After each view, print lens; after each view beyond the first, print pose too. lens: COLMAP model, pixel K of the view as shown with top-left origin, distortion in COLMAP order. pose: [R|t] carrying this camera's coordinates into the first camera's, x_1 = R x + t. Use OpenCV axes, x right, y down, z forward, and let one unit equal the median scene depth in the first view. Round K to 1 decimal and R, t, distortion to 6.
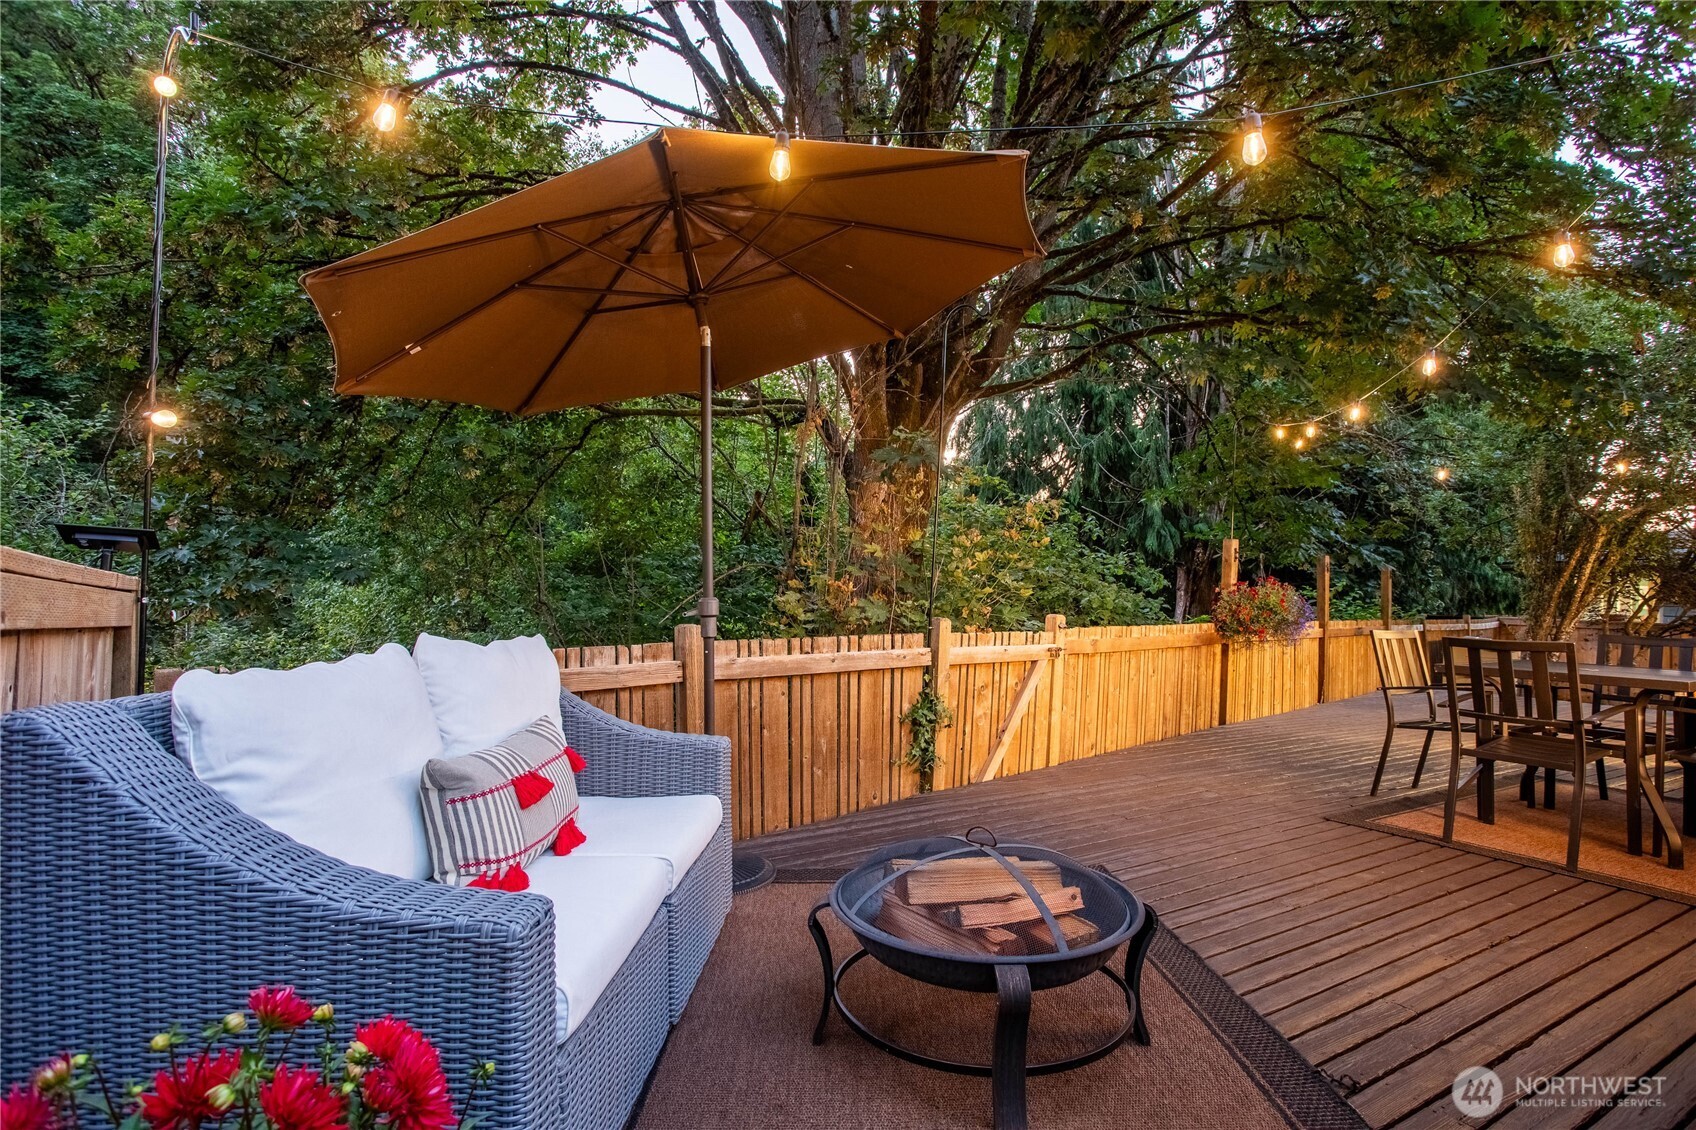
lens RADIAL K [[845.3, 0, 846.5], [0, 845.3, 572.9], [0, 0, 1]] dist [-0.060054, 0.022139]
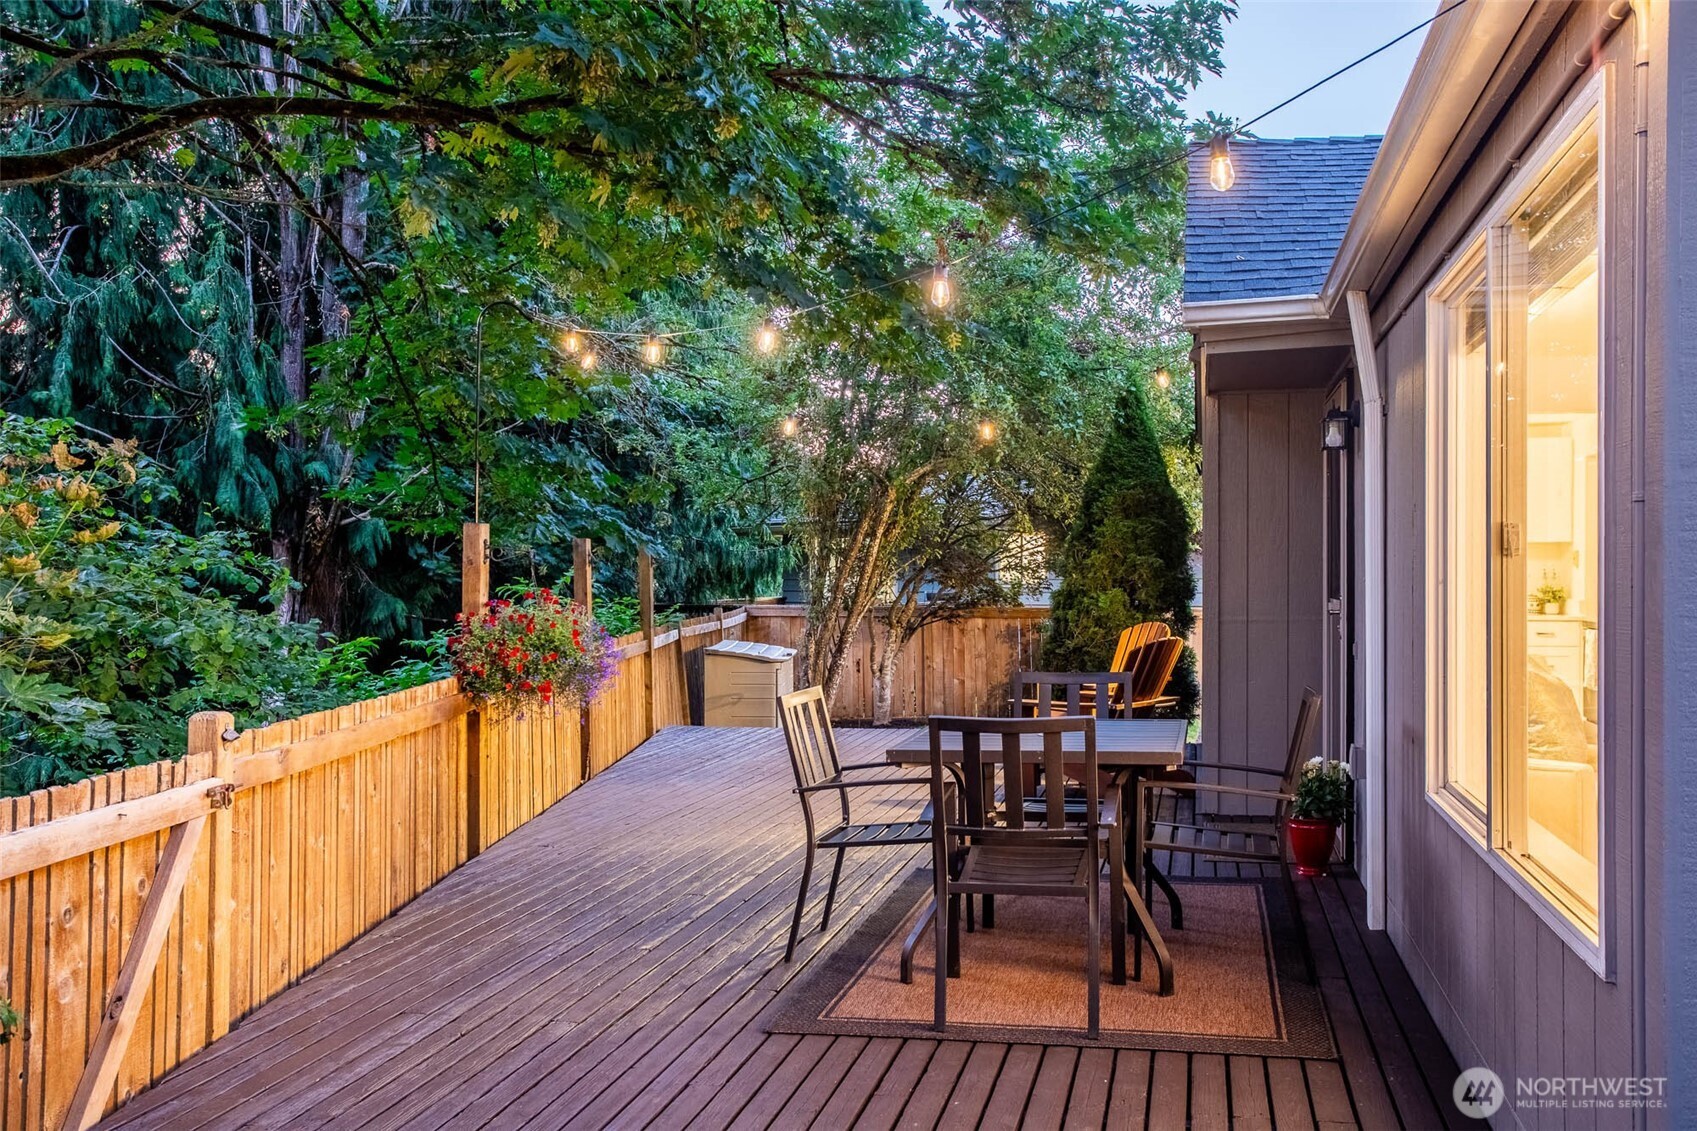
lens RADIAL K [[1409.7, 0, 848.1], [0, 1409.7, 599.5], [0, 0, 1]] dist [-0.013946, 0.068120]
pose [[0.671870, -0.054569, 0.738656, -0.074405], [0.008075, 0.997763, 0.066366, -0.053380], [-0.740625, -0.038625, 0.670808, 0.197573]]
